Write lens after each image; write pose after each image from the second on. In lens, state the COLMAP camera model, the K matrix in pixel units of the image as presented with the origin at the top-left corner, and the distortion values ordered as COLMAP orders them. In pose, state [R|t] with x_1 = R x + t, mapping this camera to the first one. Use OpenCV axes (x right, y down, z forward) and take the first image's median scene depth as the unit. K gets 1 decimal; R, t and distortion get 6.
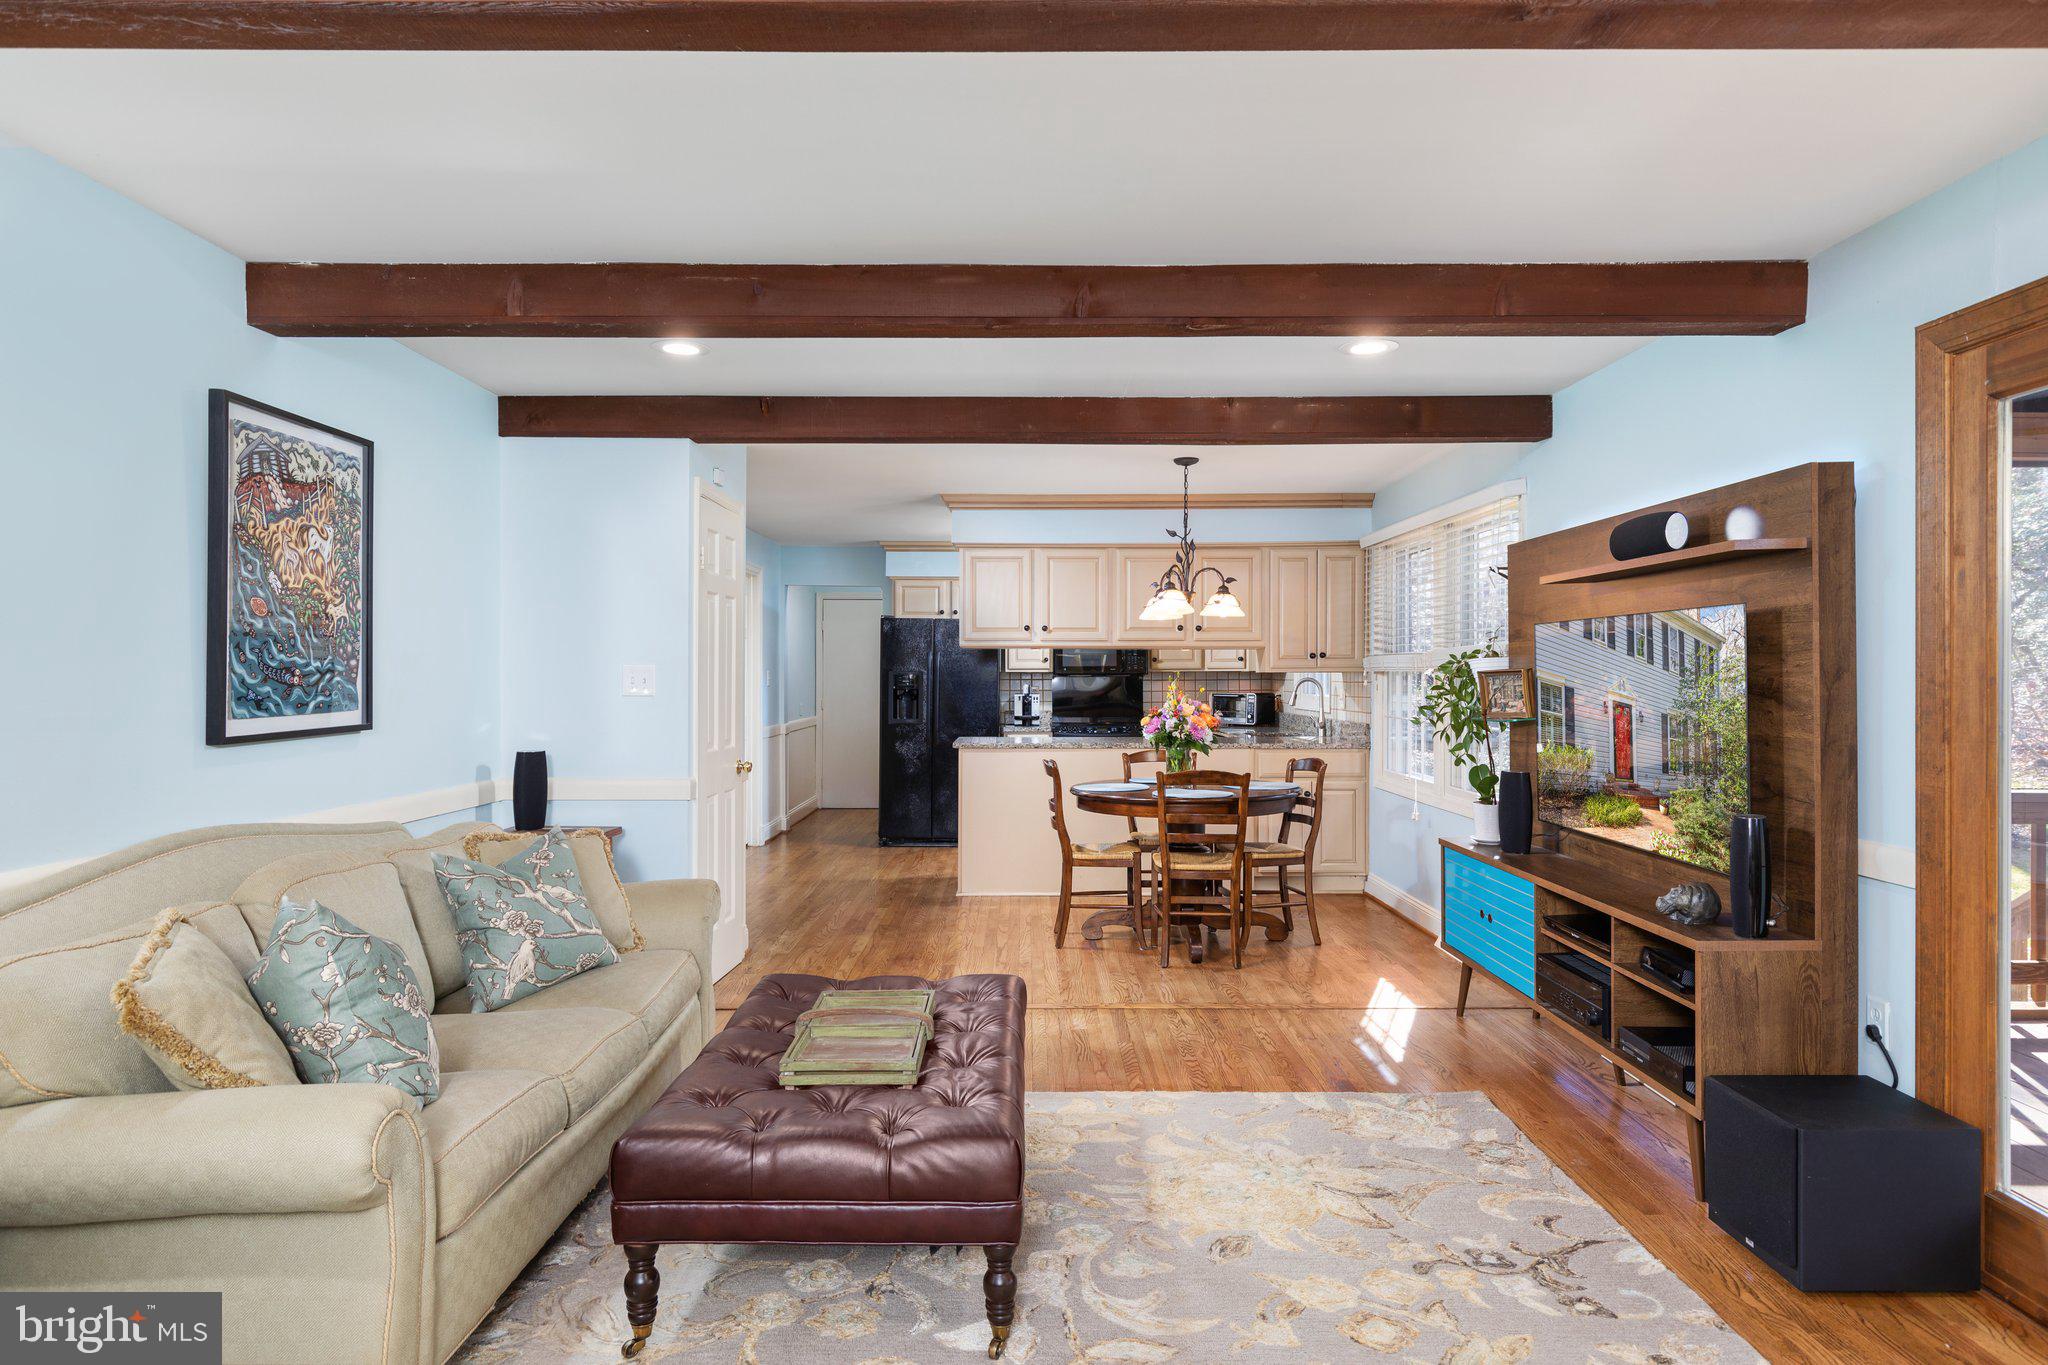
lens RADIAL K [[1179.0, 0, 1027.8], [0, 1179.0, 672.1], [0, 0, 1]] dist [0.001706, 0.000730]
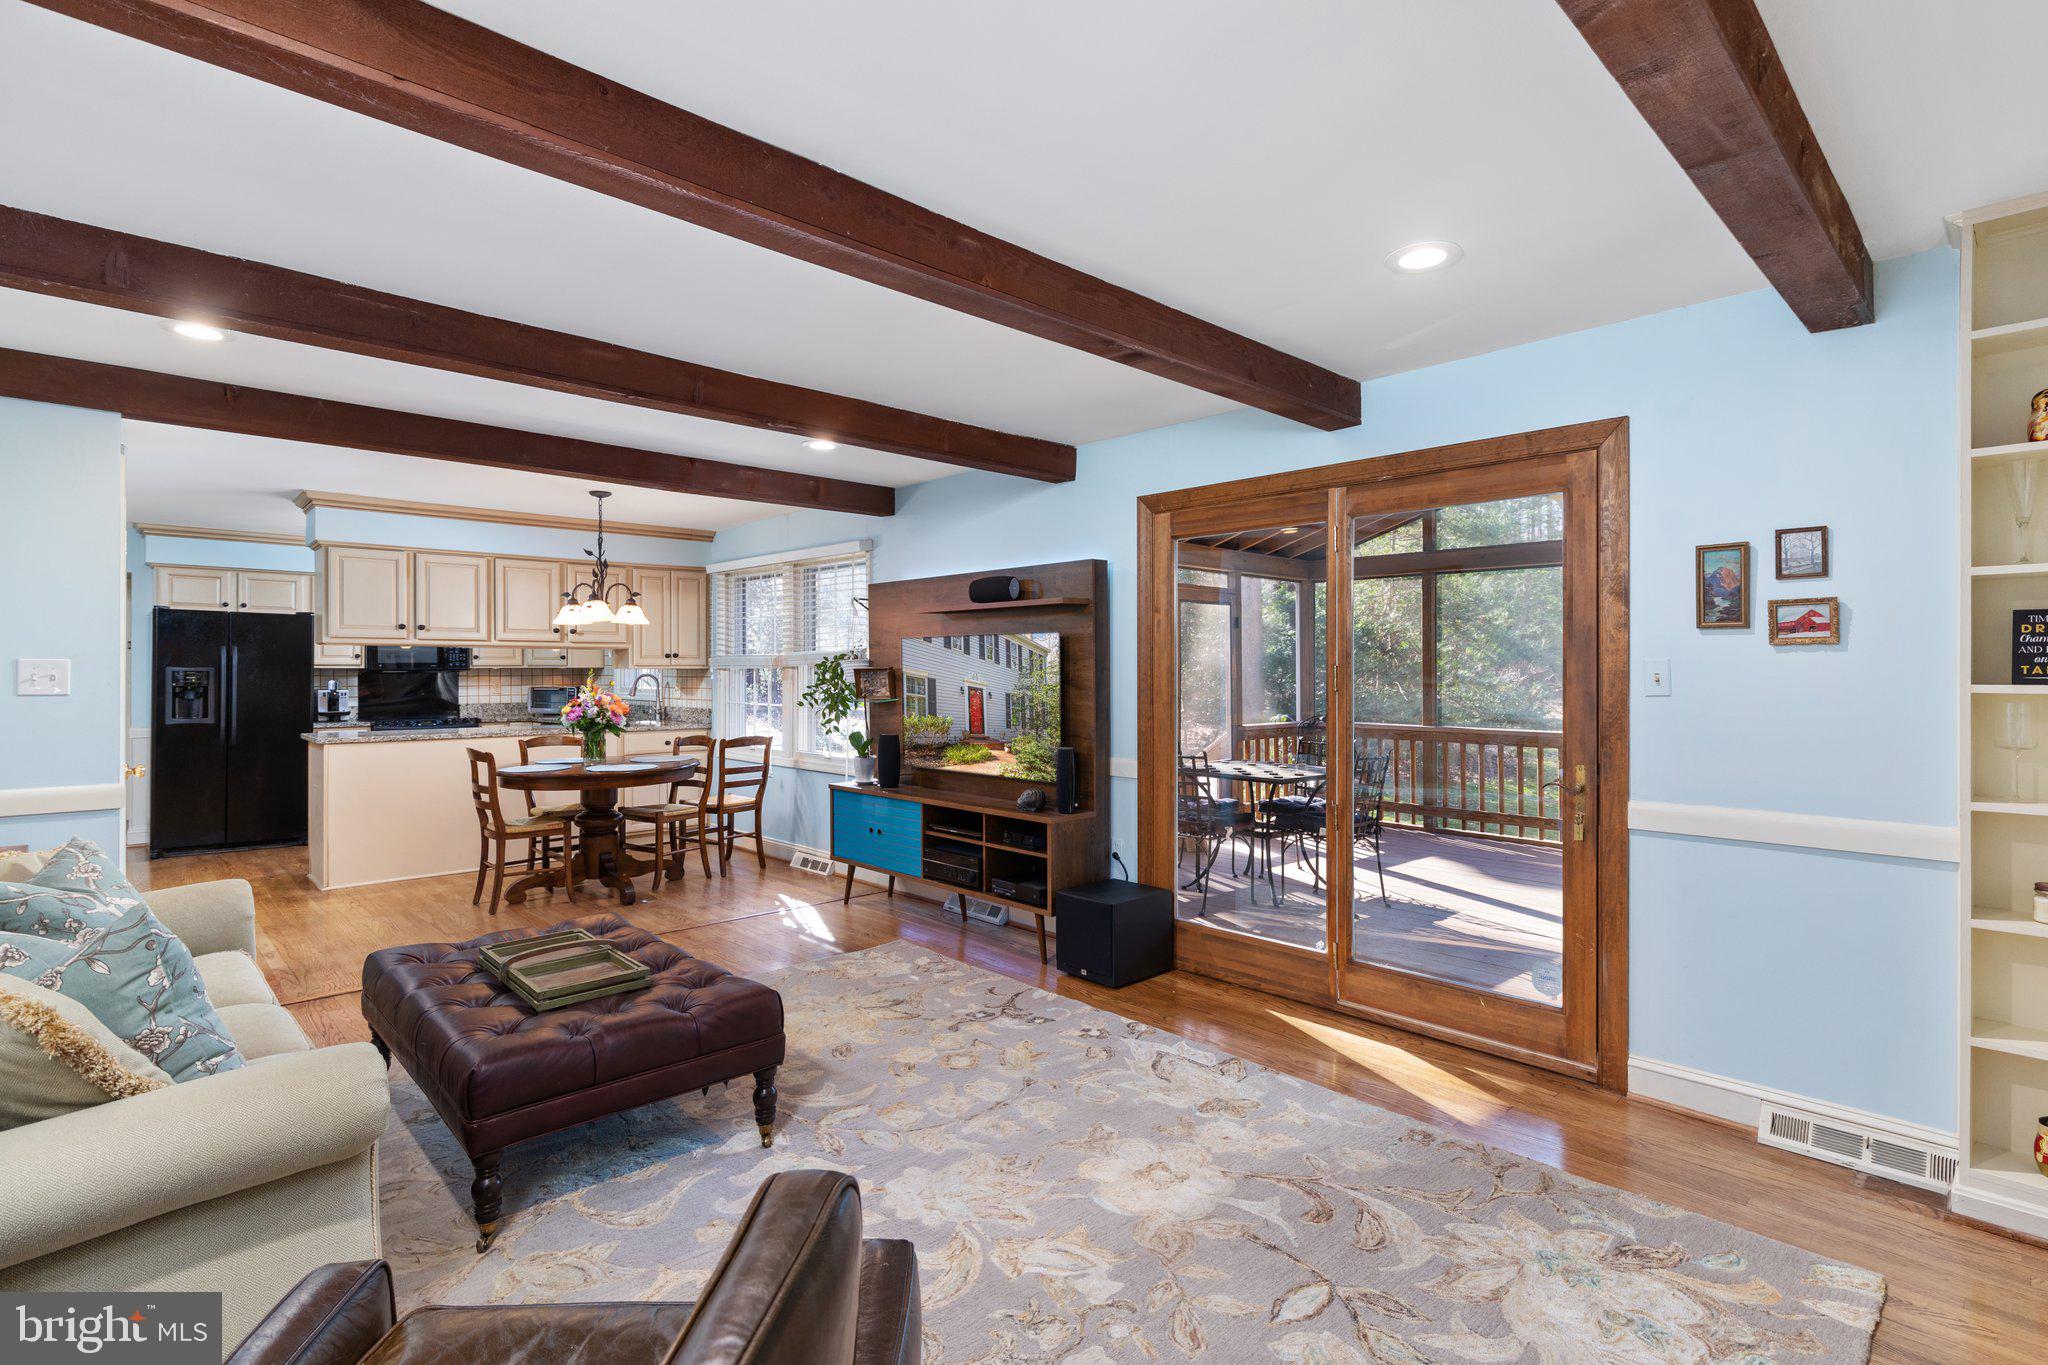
lens RADIAL K [[981.3, 0, 1040.8], [0, 981.3, 665.2], [0, 0, 1]] dist [0.002518, 0.000821]
pose [[0.719201, 0.004105, 0.694790, -0.431899], [-0.001682, 0.999990, -0.004167, -0.000042], [-0.694800, 0.001828, 0.719201, -0.063189]]
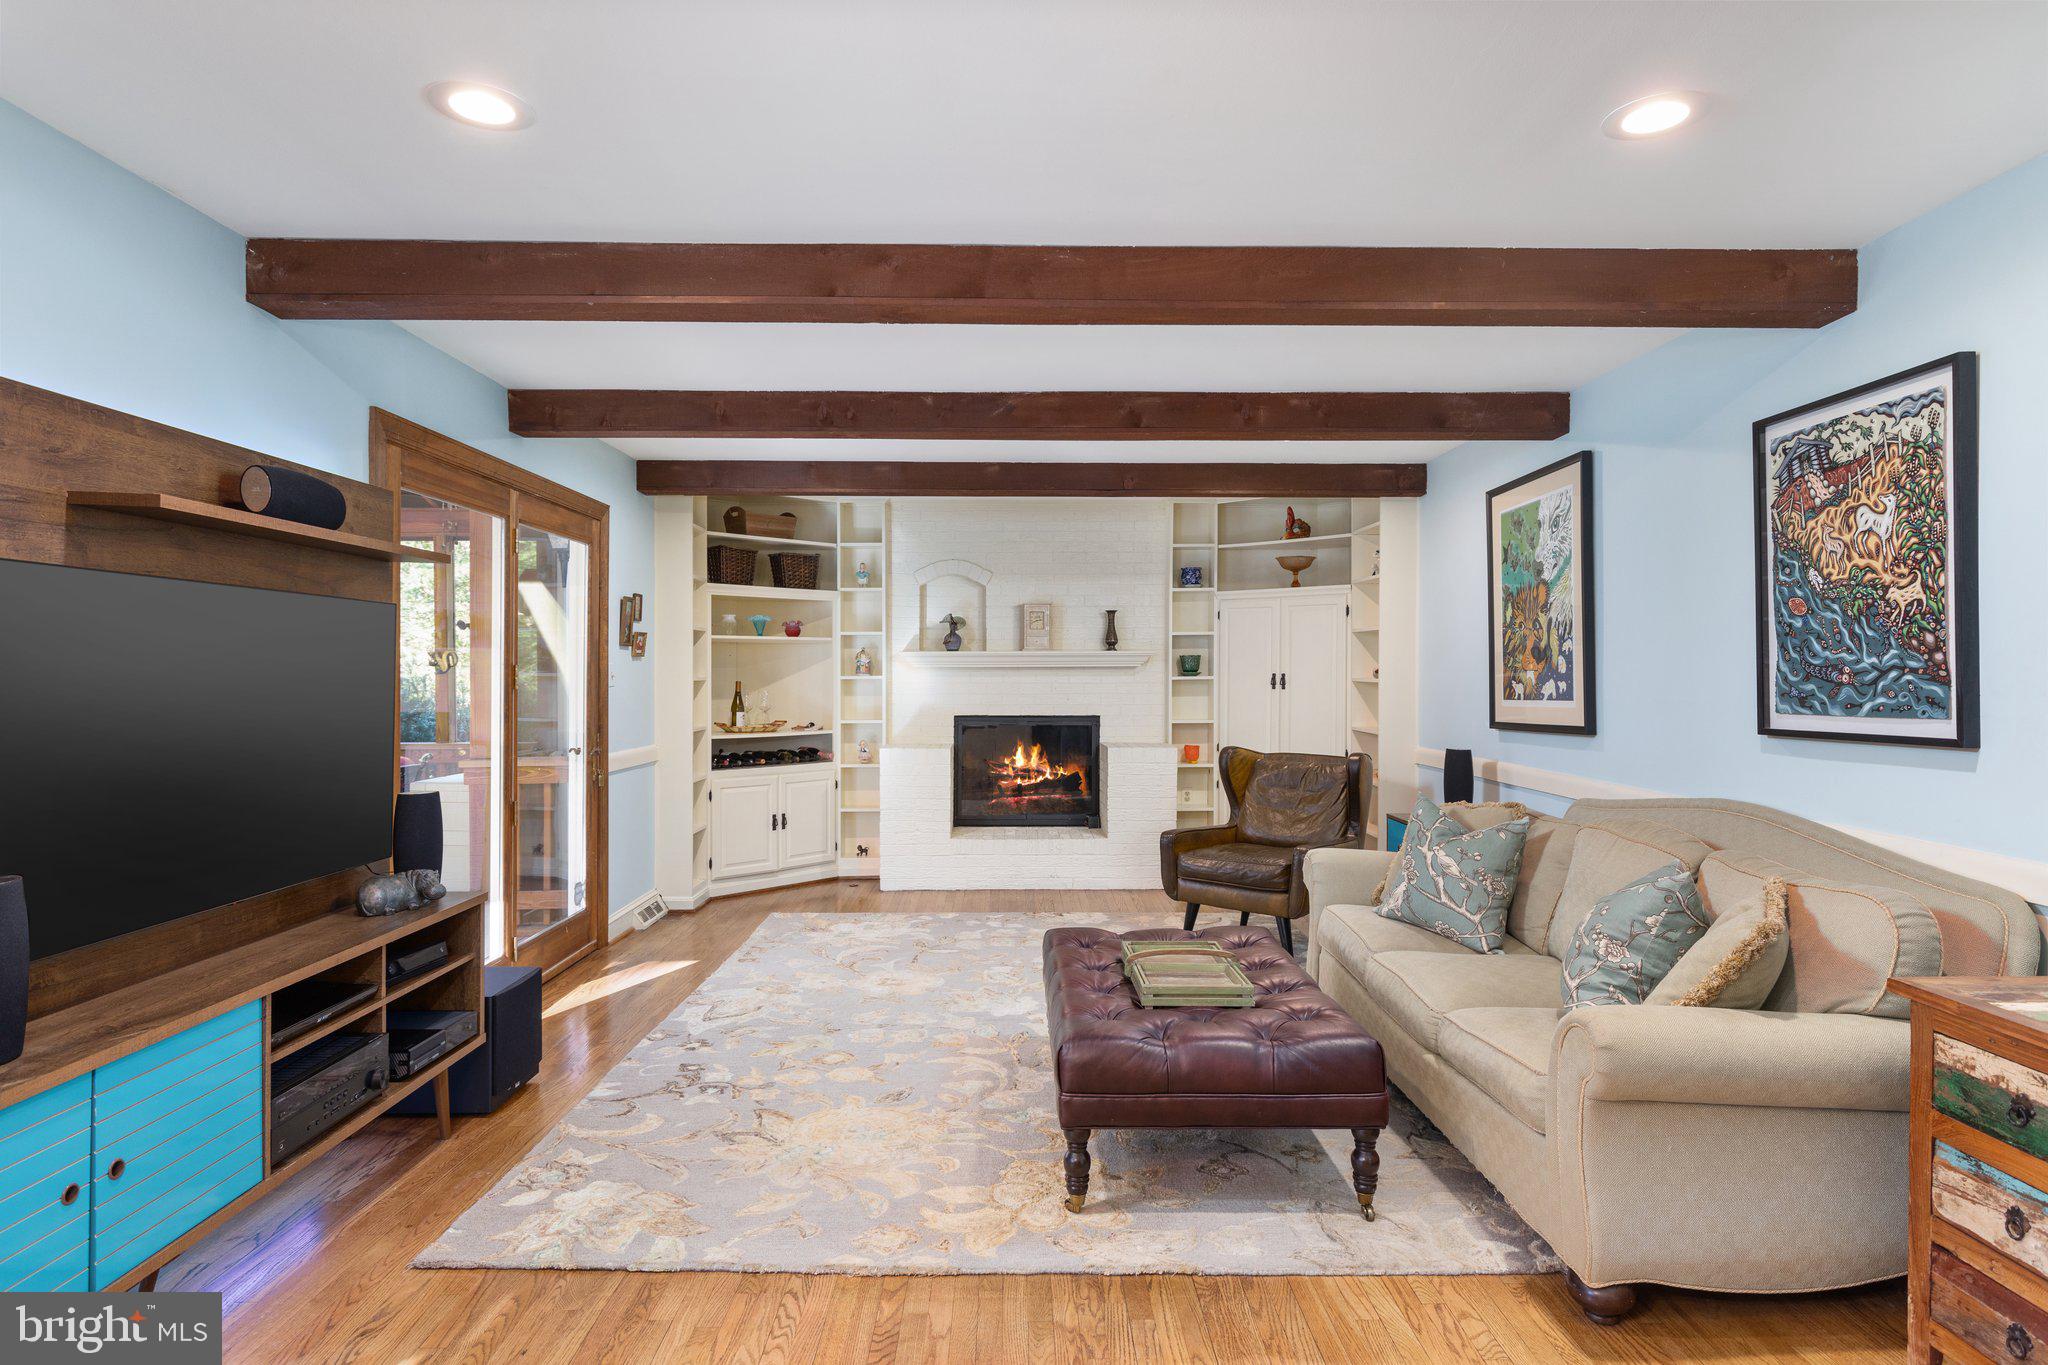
lens RADIAL K [[1093.4, 0, 1021.2], [0, 1093.4, 671.9], [0, 0, 1]] dist [0.003957, 0.001444]
pose [[-0.999971, -0.003475, -0.006781, 0.030723], [-0.003457, 0.999990, -0.002757, 0.006400], [0.006790, -0.002733, -0.999973, 1.866199]]
